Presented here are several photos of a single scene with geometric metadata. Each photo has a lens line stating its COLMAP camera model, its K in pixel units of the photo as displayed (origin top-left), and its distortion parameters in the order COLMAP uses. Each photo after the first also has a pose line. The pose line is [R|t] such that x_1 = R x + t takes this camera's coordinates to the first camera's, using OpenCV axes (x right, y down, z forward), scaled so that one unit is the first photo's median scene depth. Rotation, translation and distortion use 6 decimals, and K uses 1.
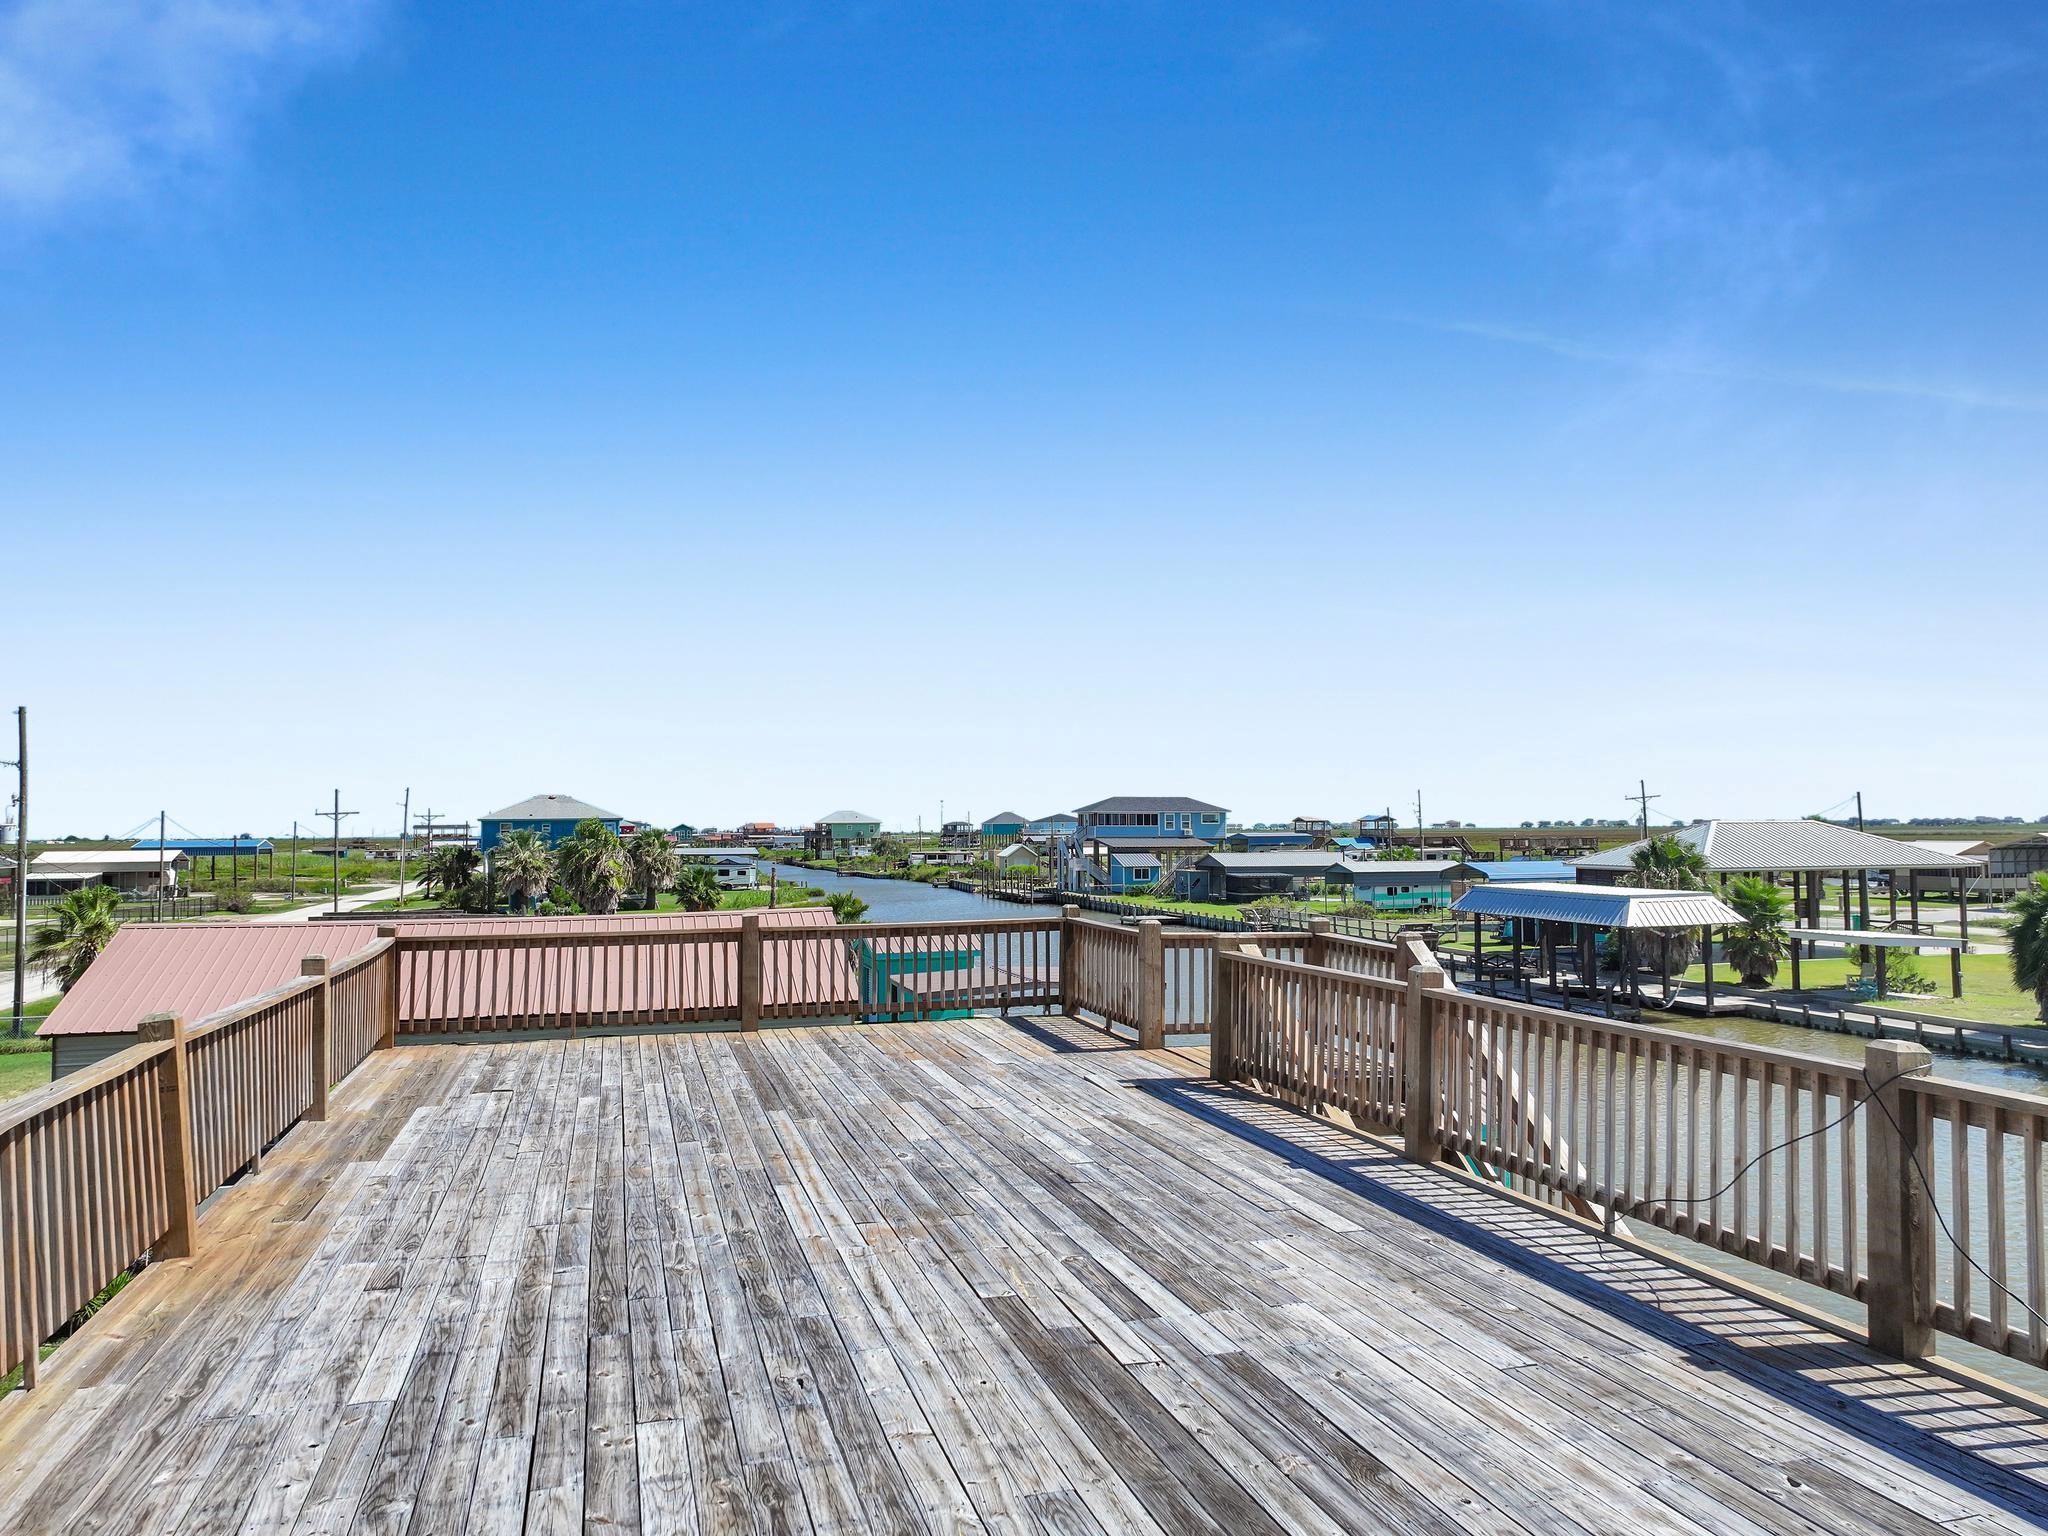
lens RADIAL K [[1451.8, 0, 1024.0], [0, 1451.8, 768.0], [0, 0, 1]] dist [-0.004459, -0.002579]
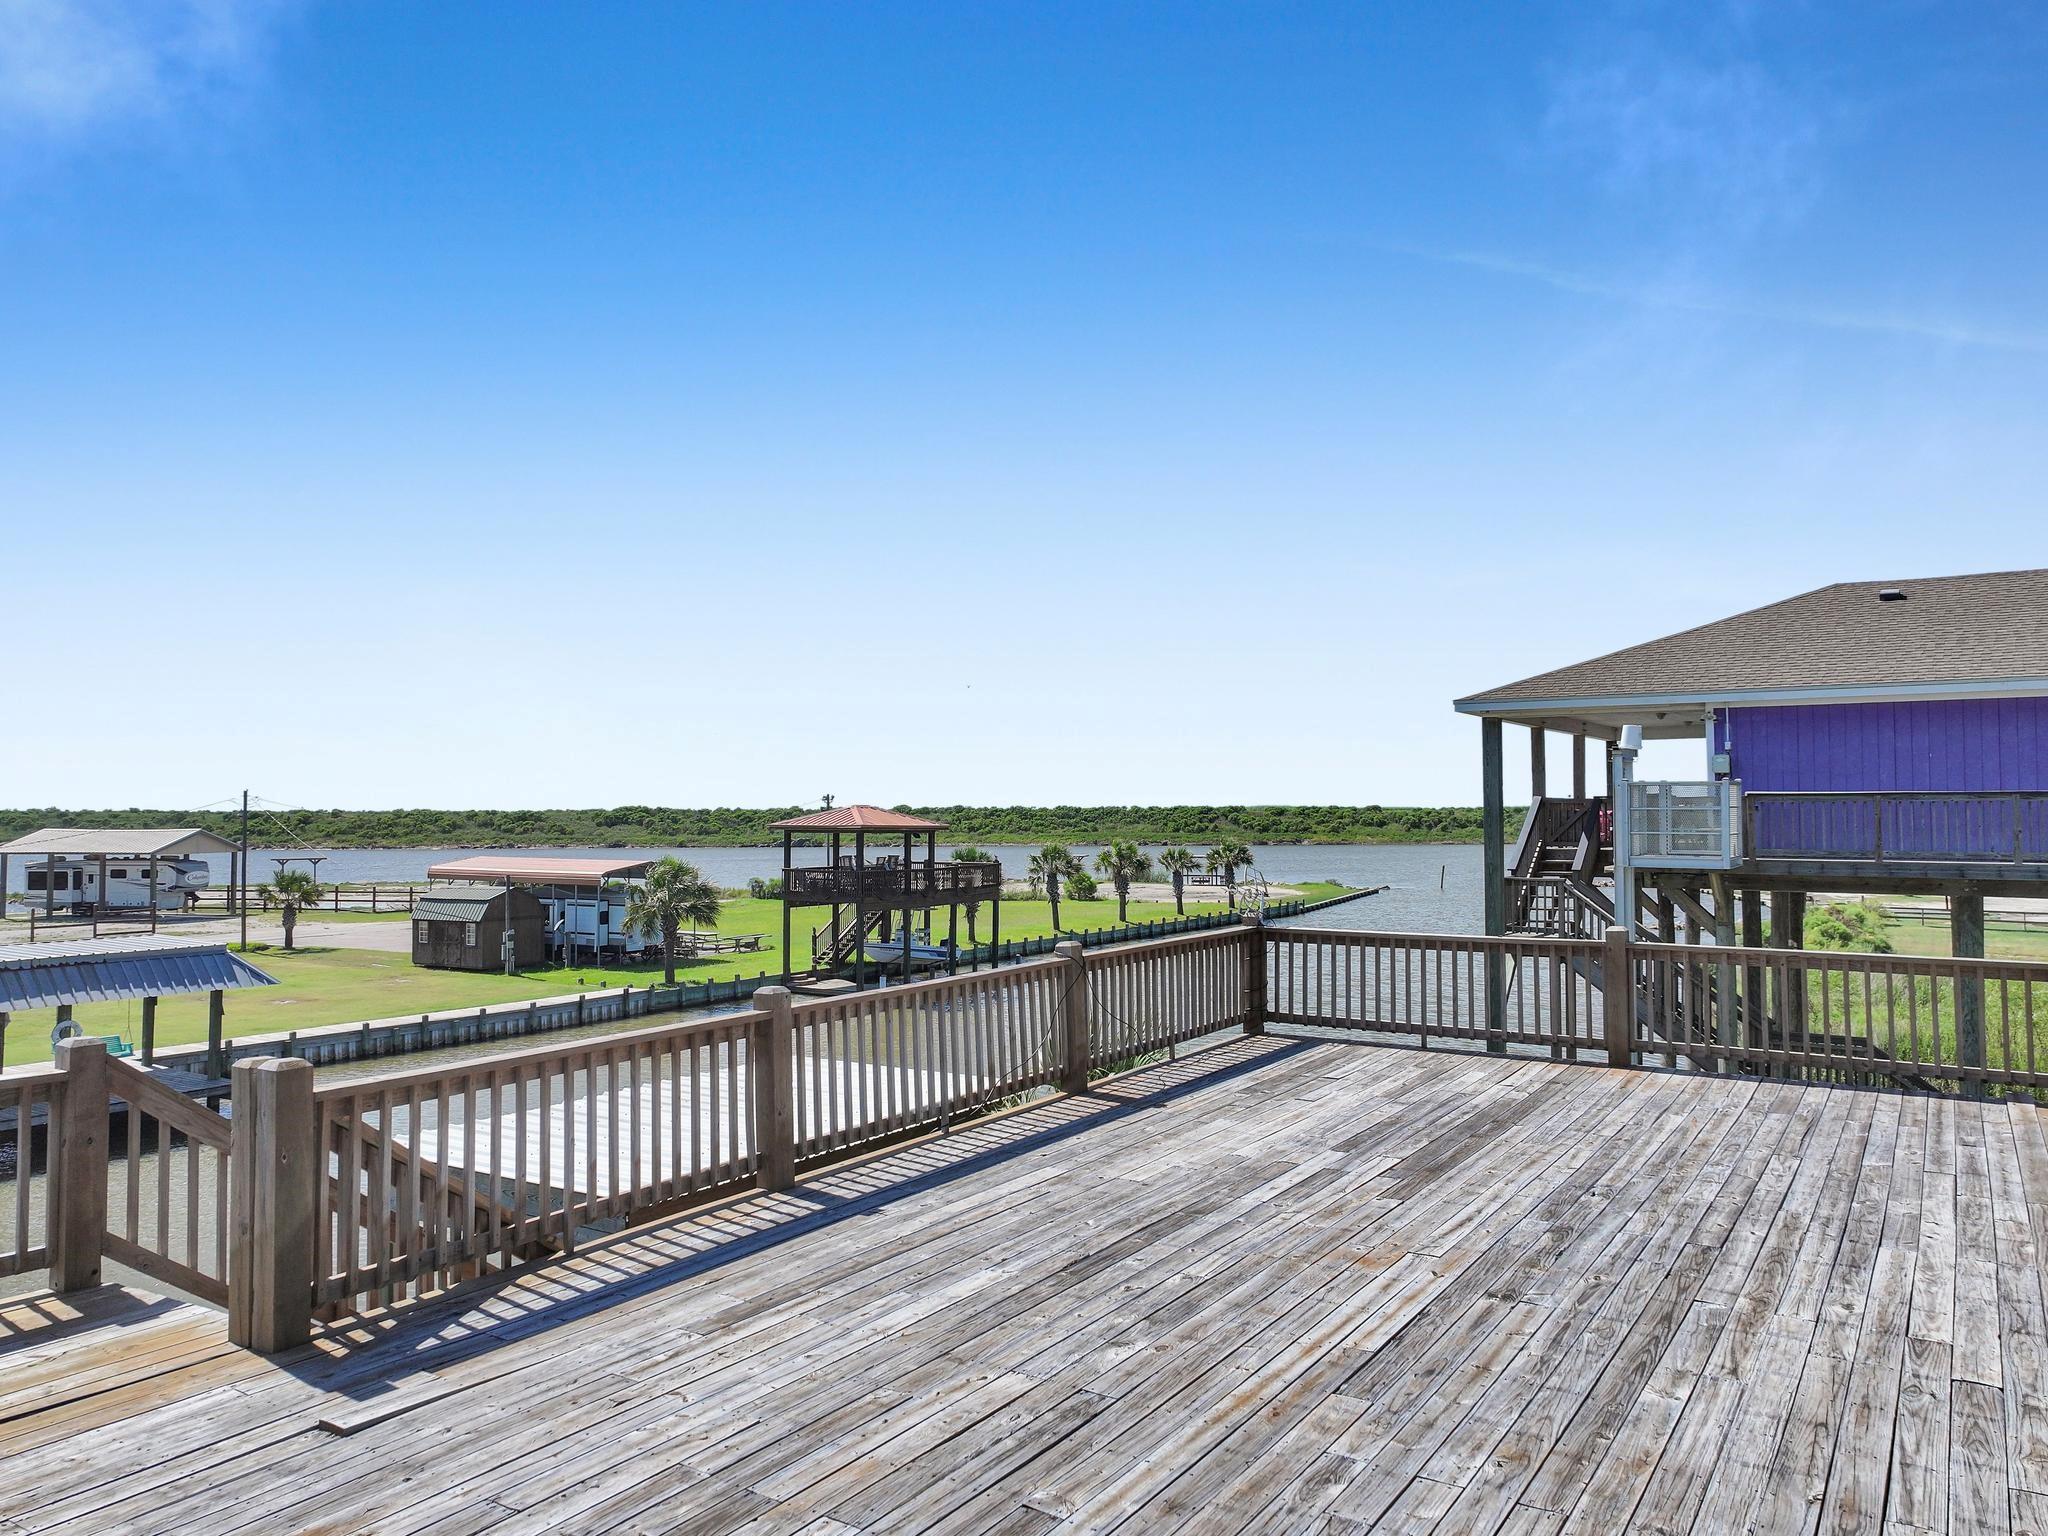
lens RADIAL K [[1438.8, 0, 1024.0], [0, 1438.8, 768.0], [0, 0, 1]] dist [0.007866, 0.007959]
pose [[-0.652125, 0.031343, 0.757463, -0.798583], [-0.023965, 0.997793, -0.061920, 0.063413], [-0.757732, -0.058532, -0.649935, 2.114340]]
